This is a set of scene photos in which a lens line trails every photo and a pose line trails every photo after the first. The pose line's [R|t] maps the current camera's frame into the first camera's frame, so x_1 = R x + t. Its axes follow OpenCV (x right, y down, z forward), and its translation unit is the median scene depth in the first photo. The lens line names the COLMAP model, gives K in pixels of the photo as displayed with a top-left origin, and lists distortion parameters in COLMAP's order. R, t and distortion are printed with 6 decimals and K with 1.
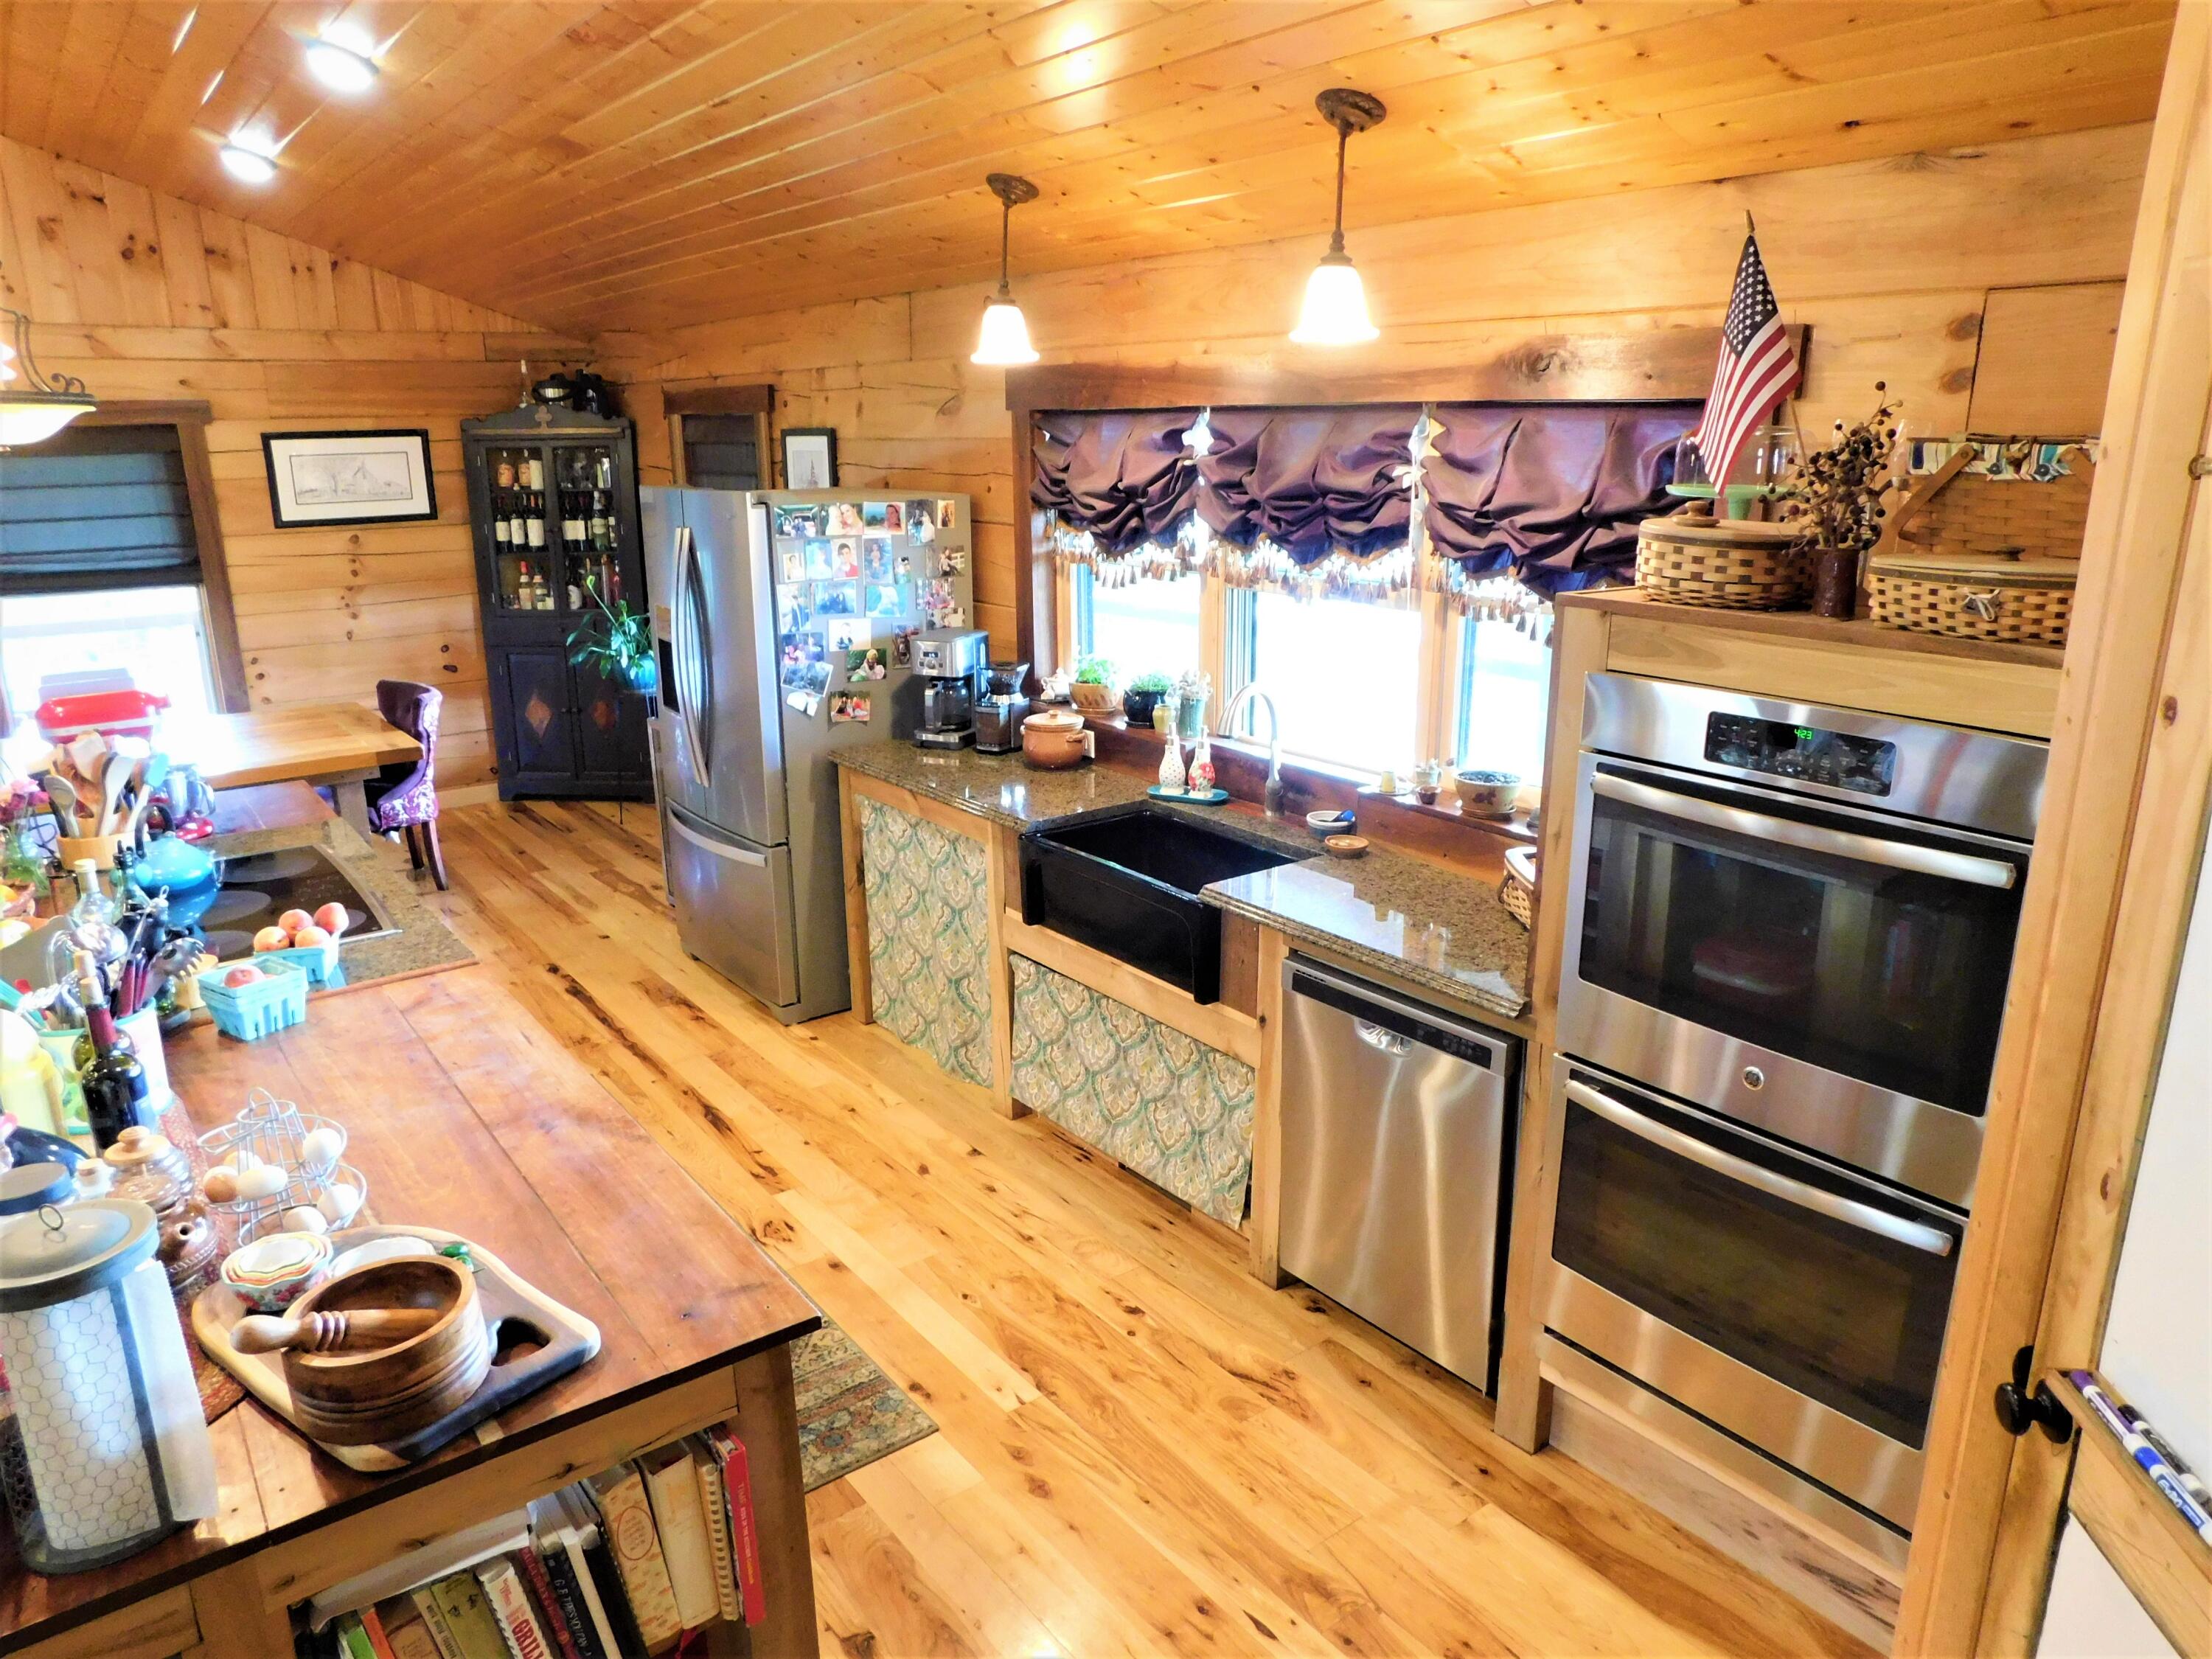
lens RADIAL K [[1465.8, 0, 1098.6], [0, 1465.8, 834.5], [0, 0, 1]] dist [-0.083438, 0.043874]
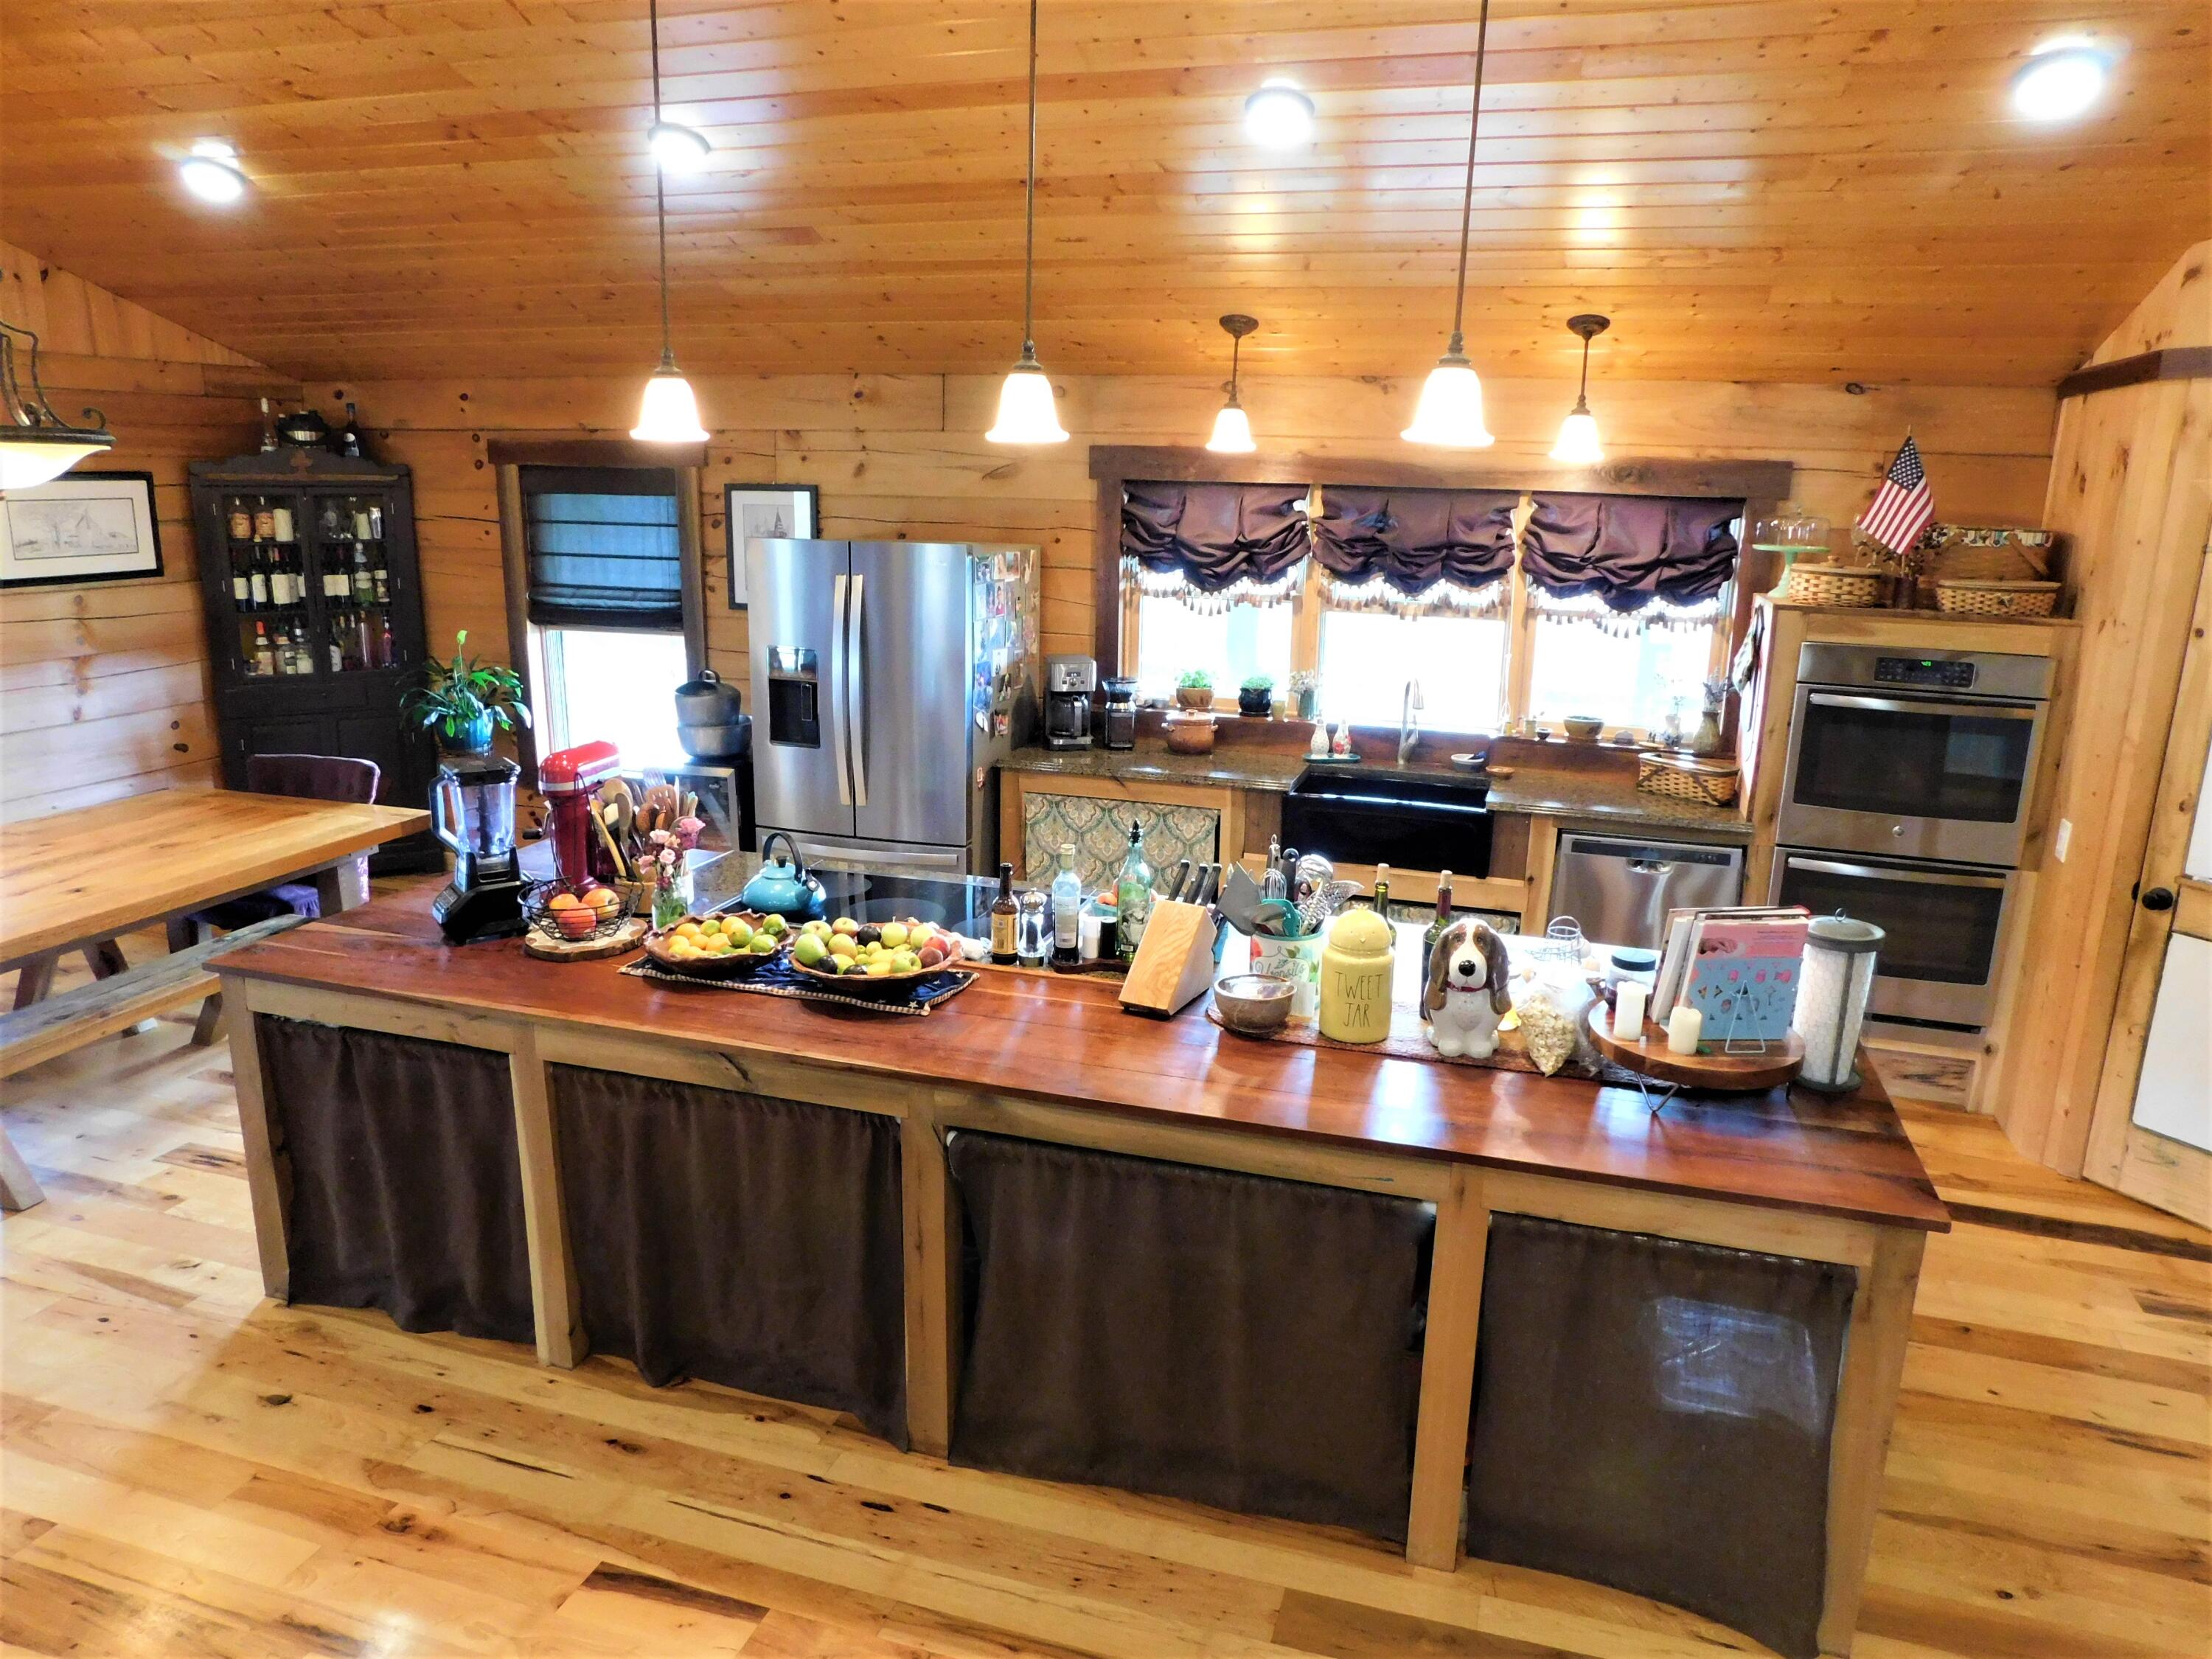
lens RADIAL K [[1465.8, 0, 1128.4], [0, 1465.8, 843.3], [0, 0, 1]] dist [-0.083438, 0.043874]
pose [[0.813583, -0.122574, 0.568382, -0.651535], [0.132463, 0.990895, 0.024083, -0.004038], [-0.566159, 0.055696, 0.822412, -0.031850]]
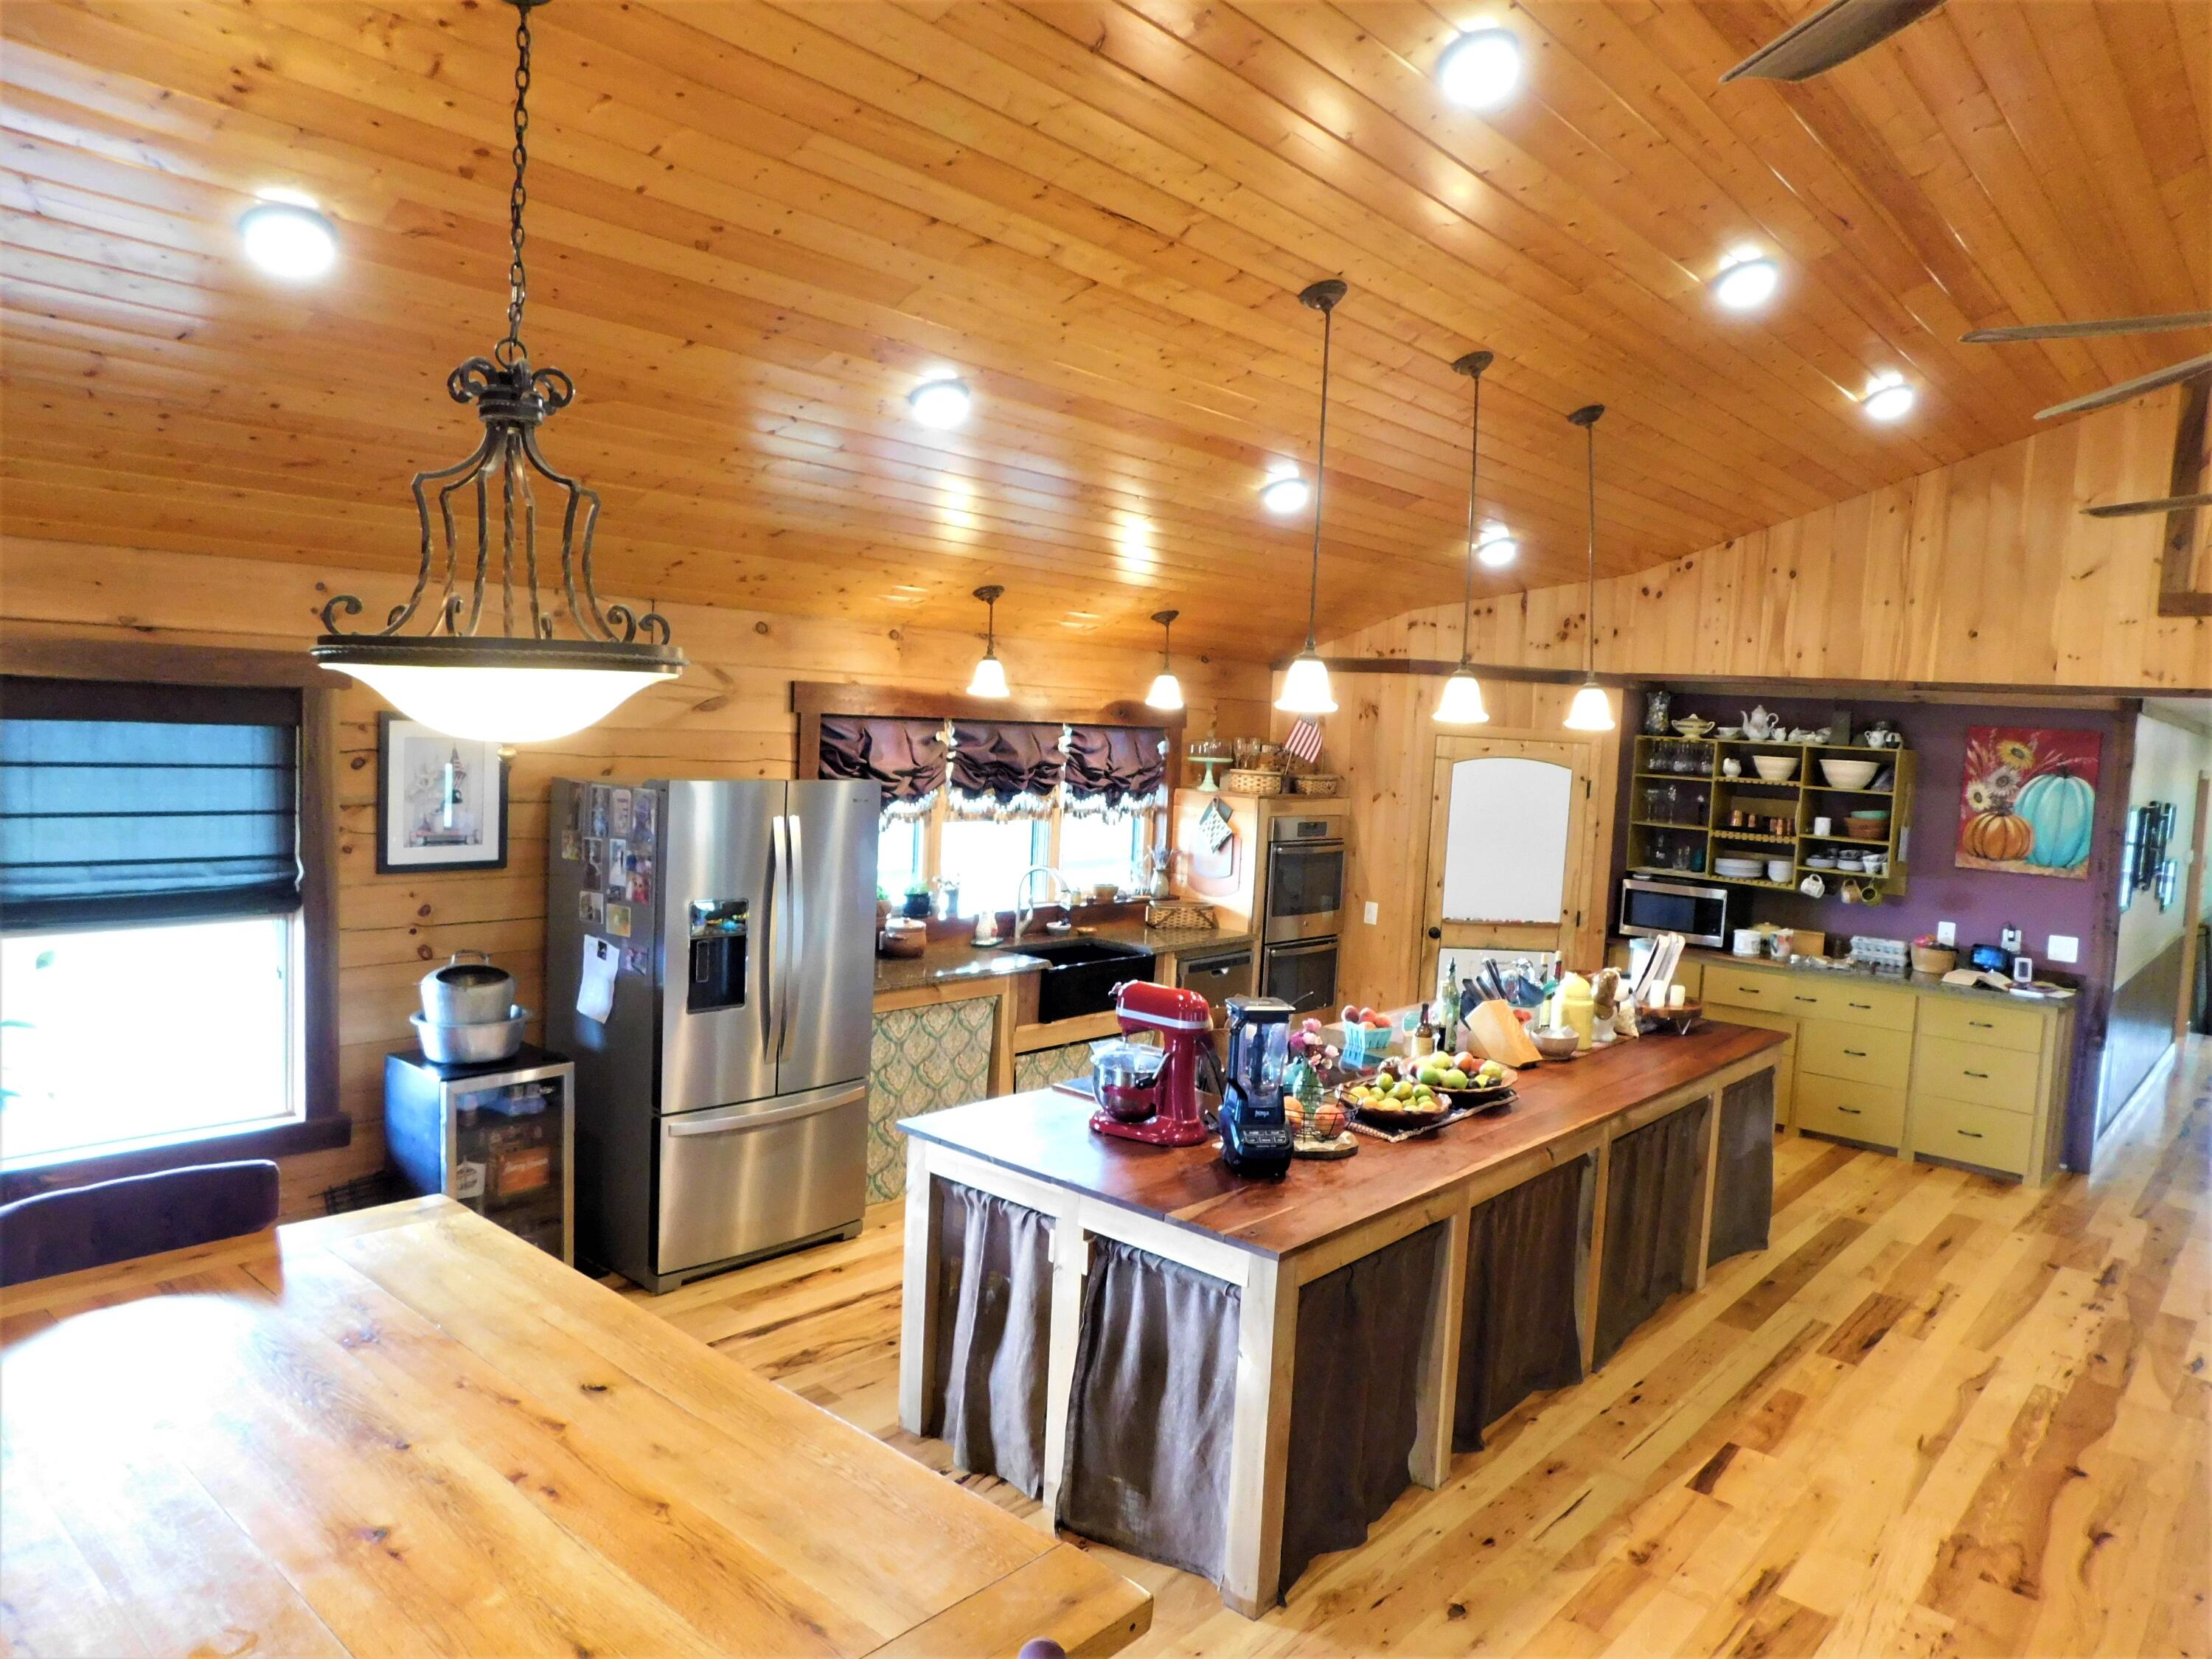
lens RADIAL K [[1465.8, 0, 1108.0], [0, 1465.8, 850.4], [0, 0, 1]] dist [-0.083438, 0.043874]
pose [[-0.192615, -0.086940, 0.977415, -1.158344], [0.224955, 0.965628, 0.130222, -0.229526], [-0.955141, 0.244957, -0.166437, 0.805793]]
